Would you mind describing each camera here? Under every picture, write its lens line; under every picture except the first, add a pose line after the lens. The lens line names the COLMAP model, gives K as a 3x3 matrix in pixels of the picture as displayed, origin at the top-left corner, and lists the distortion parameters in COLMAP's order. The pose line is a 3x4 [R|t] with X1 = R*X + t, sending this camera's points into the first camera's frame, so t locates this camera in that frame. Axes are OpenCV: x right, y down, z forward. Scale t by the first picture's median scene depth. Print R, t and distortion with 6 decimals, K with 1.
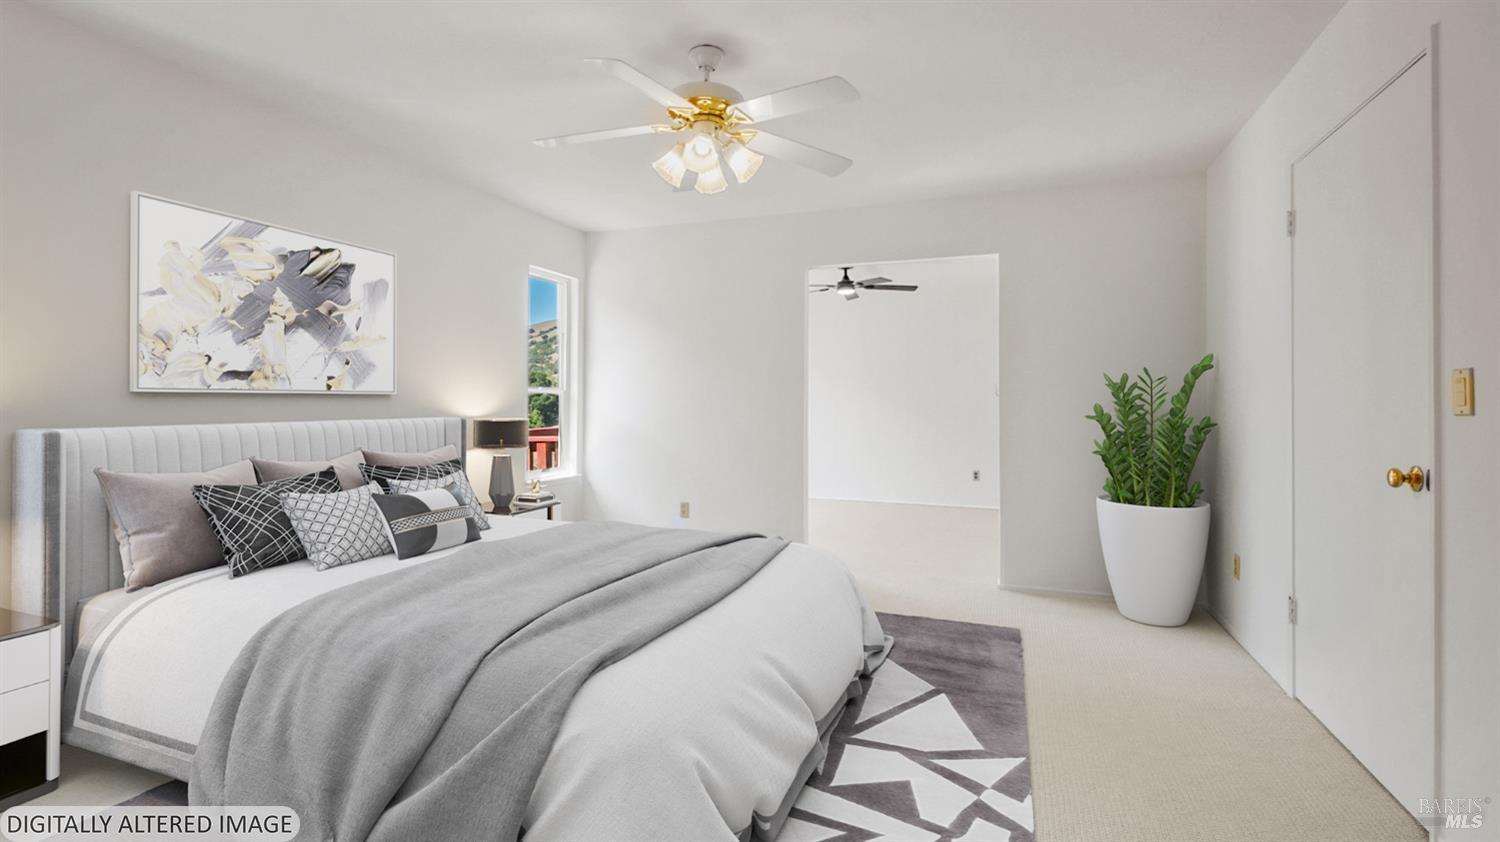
lens RADIAL K [[672.2, 0, 750.0], [0, 672.2, 421.0], [0, 0, 1]] dist [-0.002102, -0.000359]
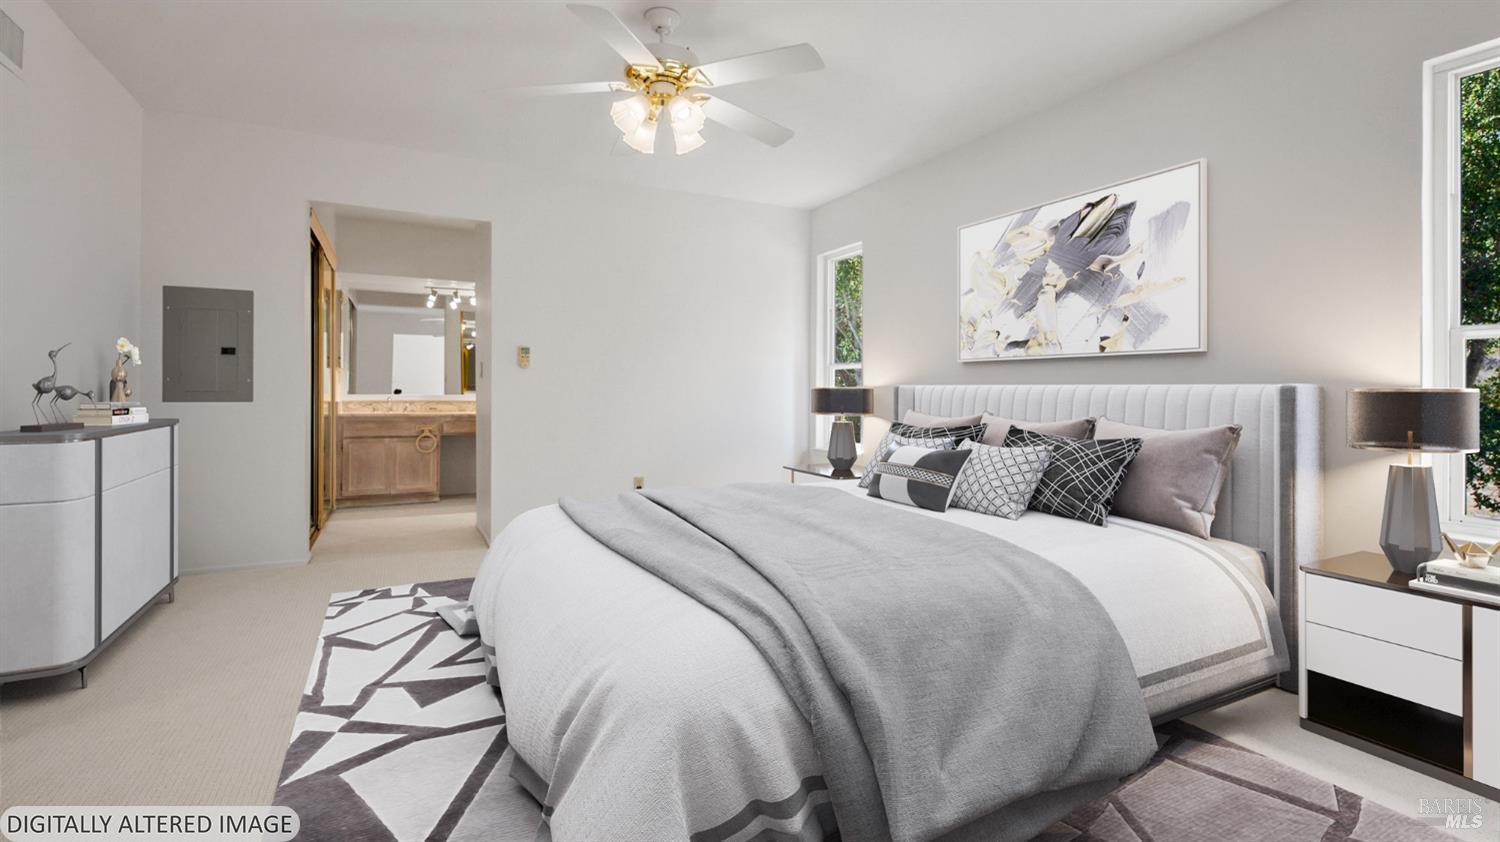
lens RADIAL K [[672.2, 0, 750.0], [0, 672.2, 421.0], [0, 0, 1]] dist [-0.002102, -0.000359]
pose [[-0.658944, 0.033733, -0.751435, 0.422425], [-0.024054, 0.997538, 0.065874, -0.000055], [0.751807, 0.061482, -0.656511, 1.335577]]
